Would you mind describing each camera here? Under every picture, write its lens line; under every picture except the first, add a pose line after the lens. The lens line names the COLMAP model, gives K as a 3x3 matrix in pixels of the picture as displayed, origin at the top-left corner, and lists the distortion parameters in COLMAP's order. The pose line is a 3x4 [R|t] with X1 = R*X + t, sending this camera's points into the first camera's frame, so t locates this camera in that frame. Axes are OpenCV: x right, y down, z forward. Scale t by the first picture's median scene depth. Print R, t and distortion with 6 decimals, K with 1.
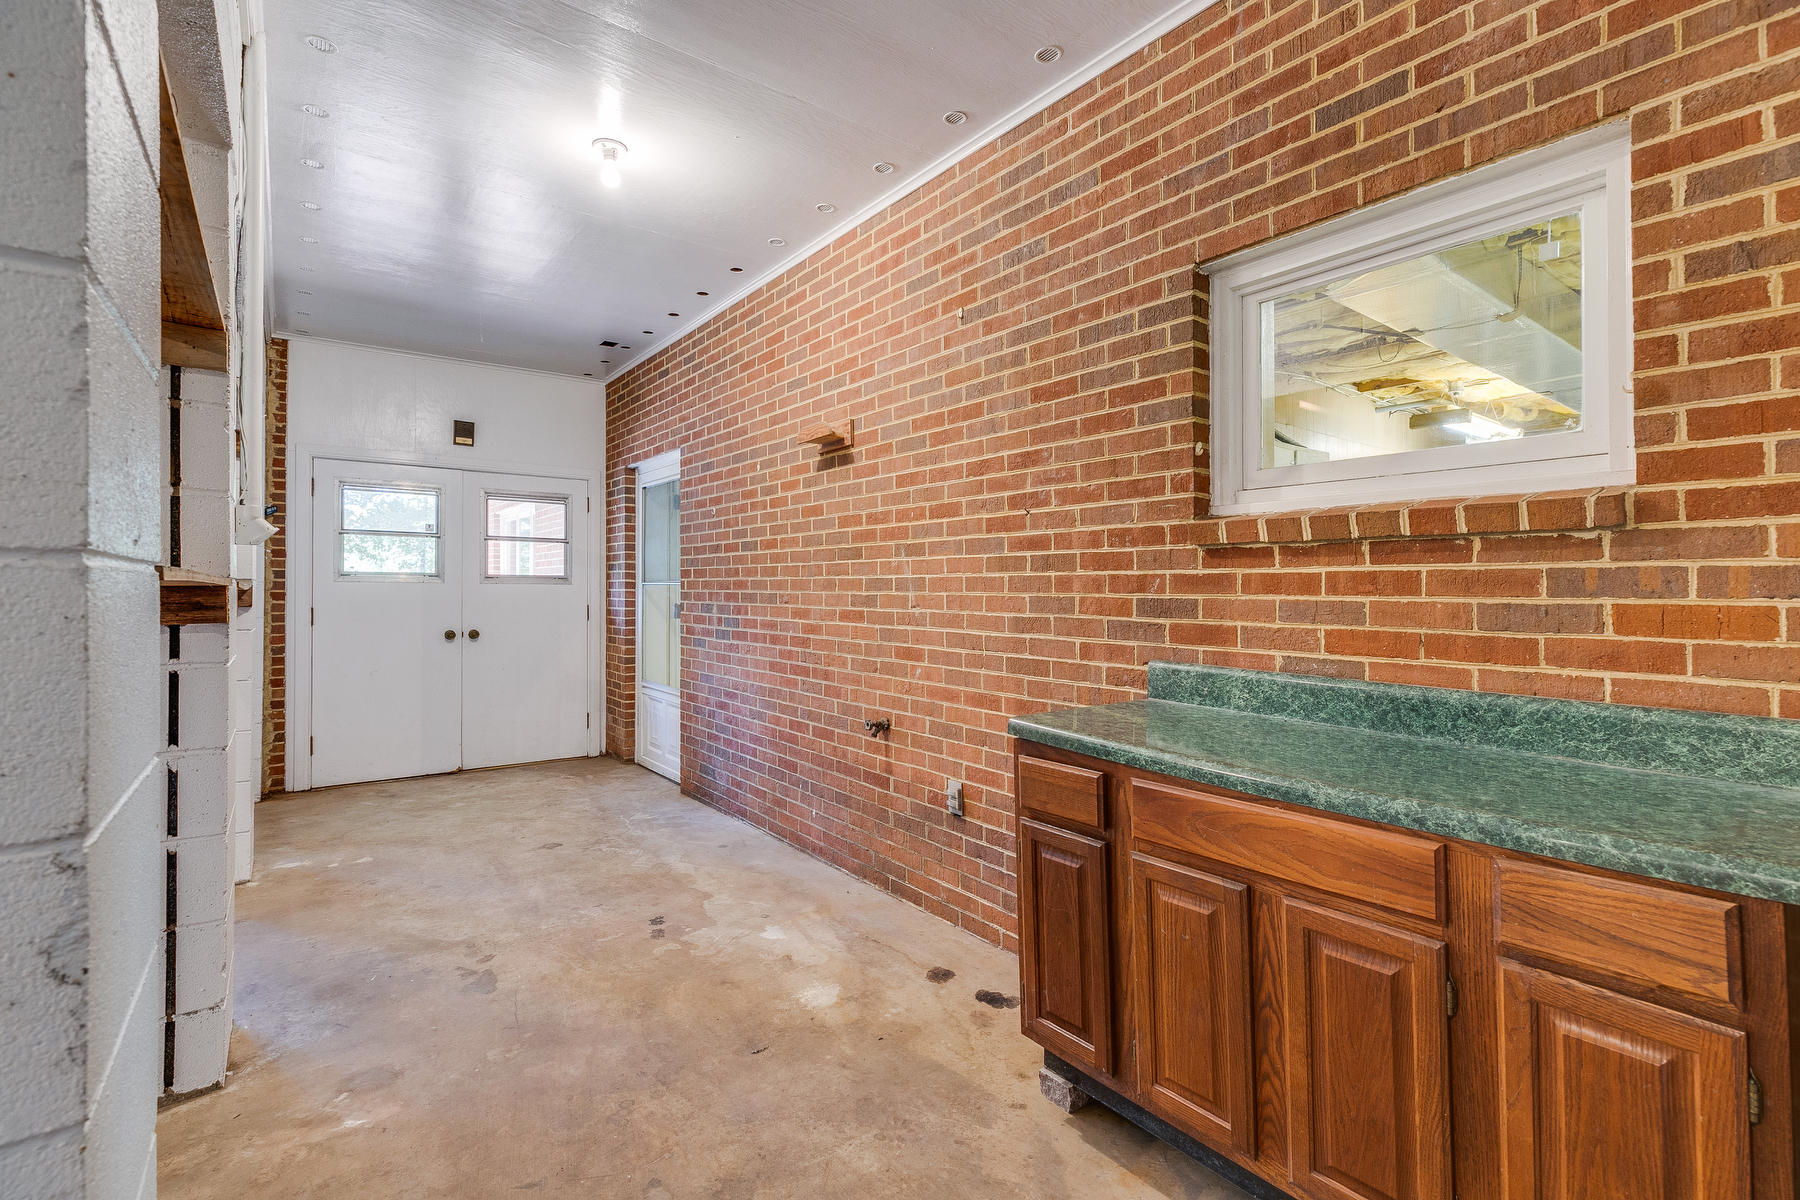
lens RADIAL K [[819.4, 0, 908.2], [0, 819.4, 584.2], [0, 0, 1]] dist [0.000160, 0.001258]
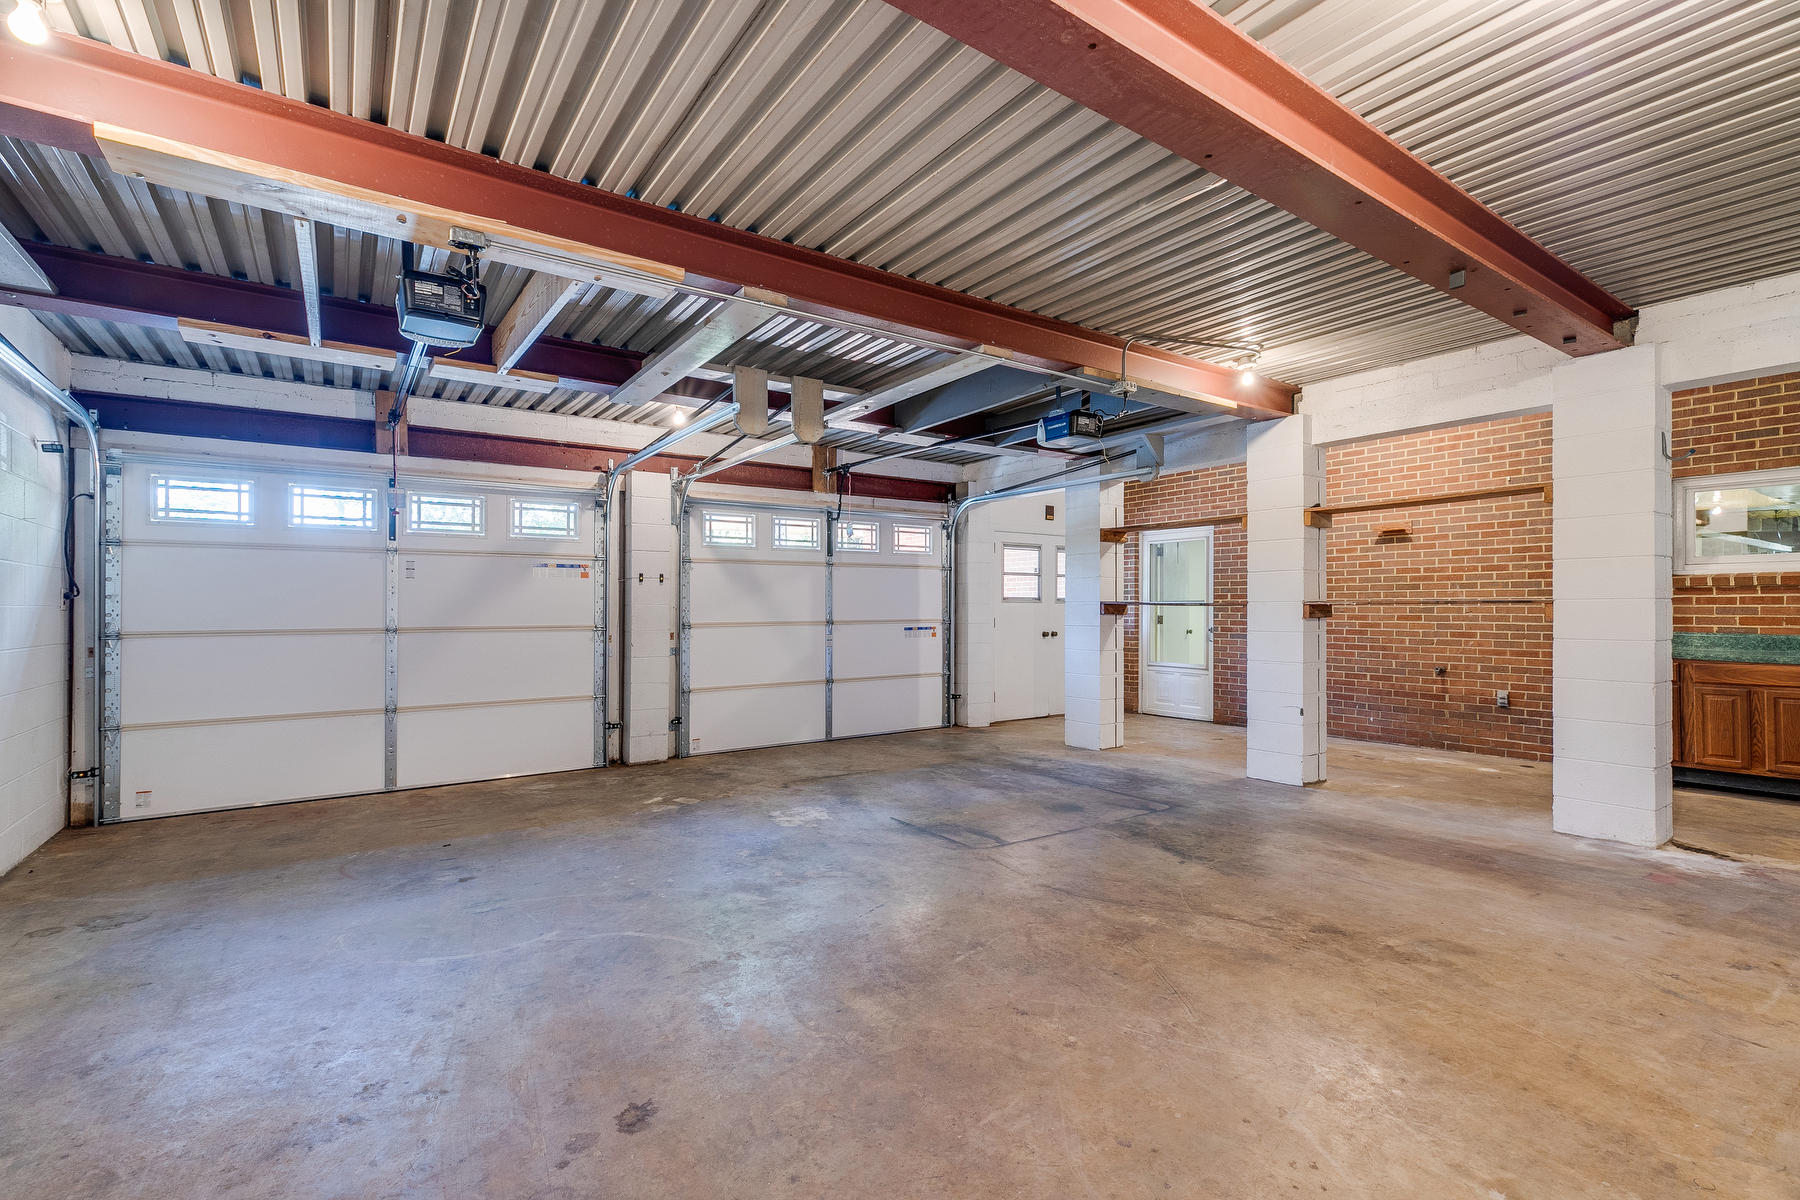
lens RADIAL K [[819.4, 0, 894.6], [0, 819.4, 610.3], [0, 0, 1]] dist [0.000160, 0.001258]
pose [[0.998693, -0.008414, -0.050417, -1.364696], [0.009023, 0.999889, 0.011863, -0.016644], [0.050312, -0.012302, 0.998658, -1.192932]]
